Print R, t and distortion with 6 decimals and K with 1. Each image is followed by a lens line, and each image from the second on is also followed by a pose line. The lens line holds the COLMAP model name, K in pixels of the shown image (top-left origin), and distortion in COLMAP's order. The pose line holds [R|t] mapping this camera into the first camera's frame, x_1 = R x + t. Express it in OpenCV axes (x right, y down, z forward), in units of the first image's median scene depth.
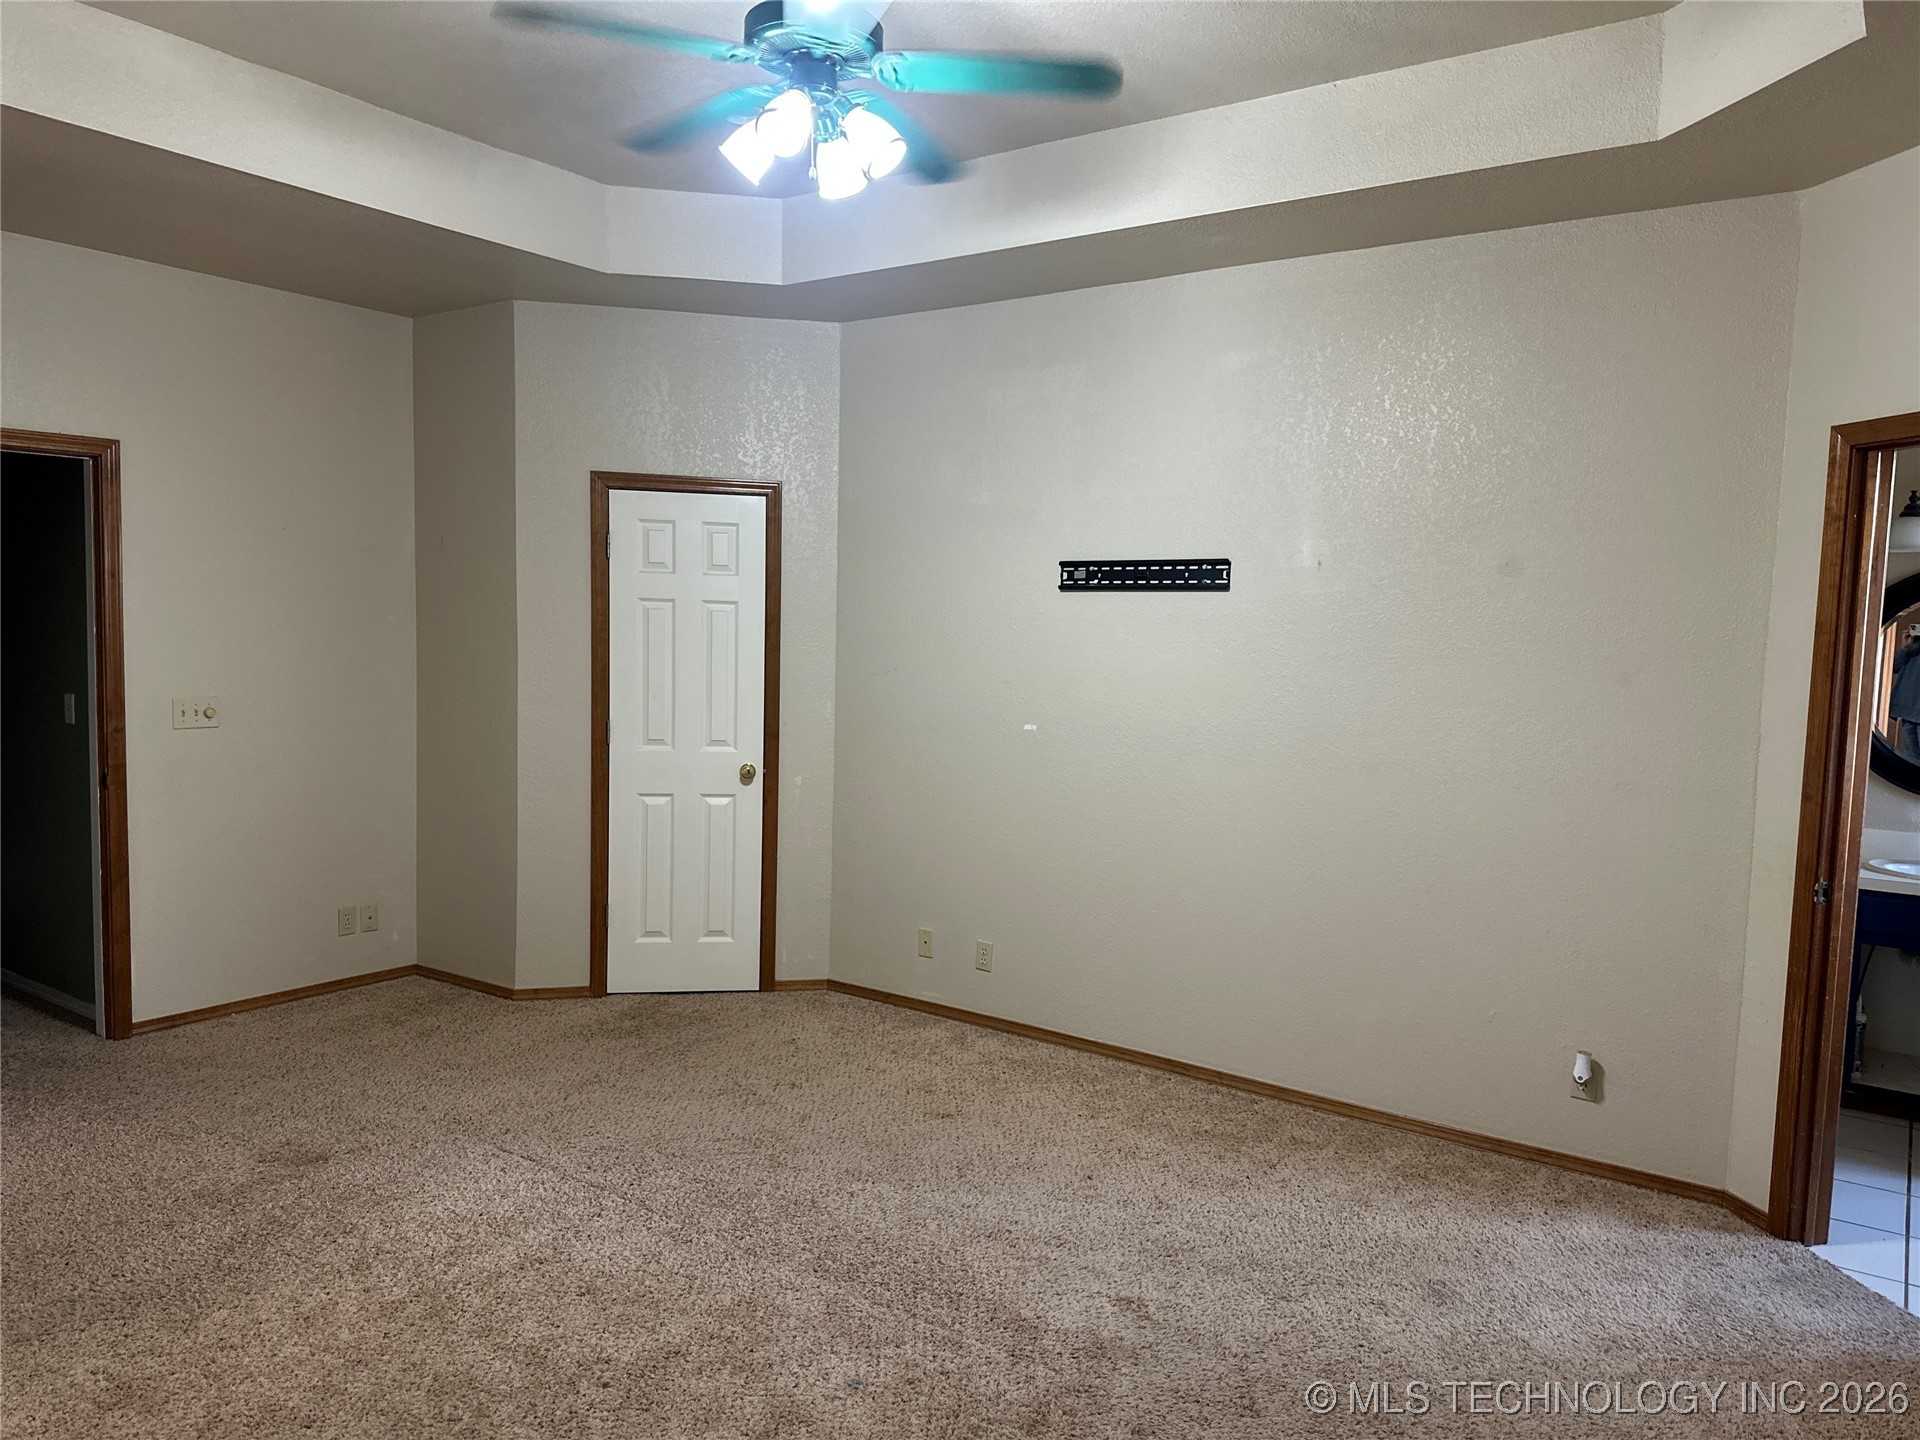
lens RADIAL K [[1338.7, 0, 958.5], [0, 1338.7, 731.3], [0, 0, 1]] dist [0.140644, -0.200950]
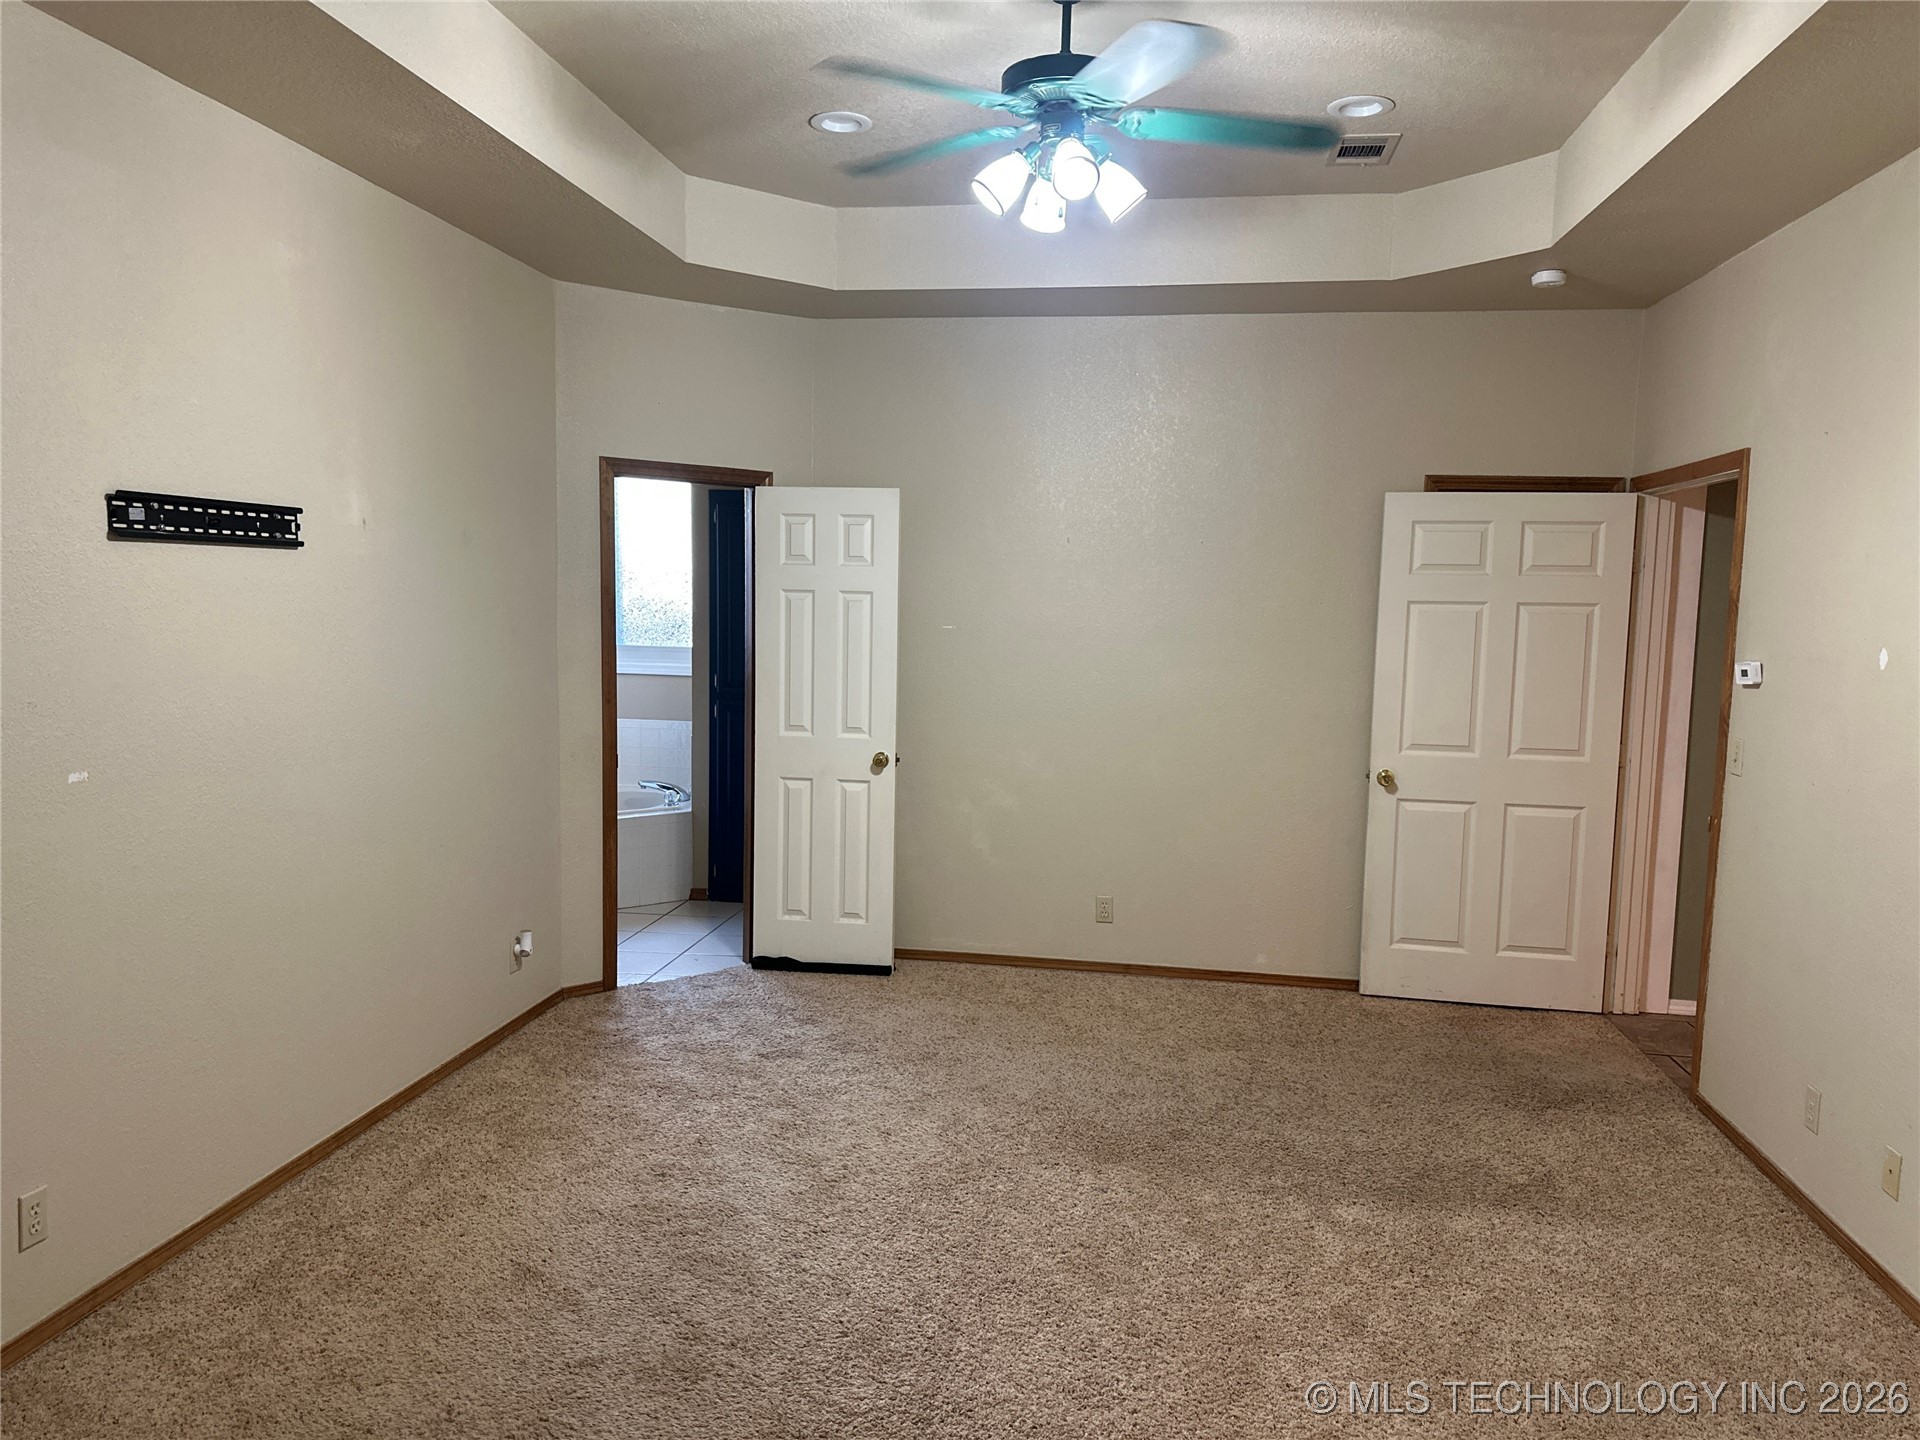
lens RADIAL K [[1338.7, 0, 958.5], [0, 1338.7, 731.3], [0, 0, 1]] dist [0.140644, -0.200950]
pose [[-0.443520, -0.121953, 0.887929, -0.685477], [0.046613, 0.986220, 0.158736, -0.106248], [-0.895051, 0.111791, -0.431724, 0.997321]]
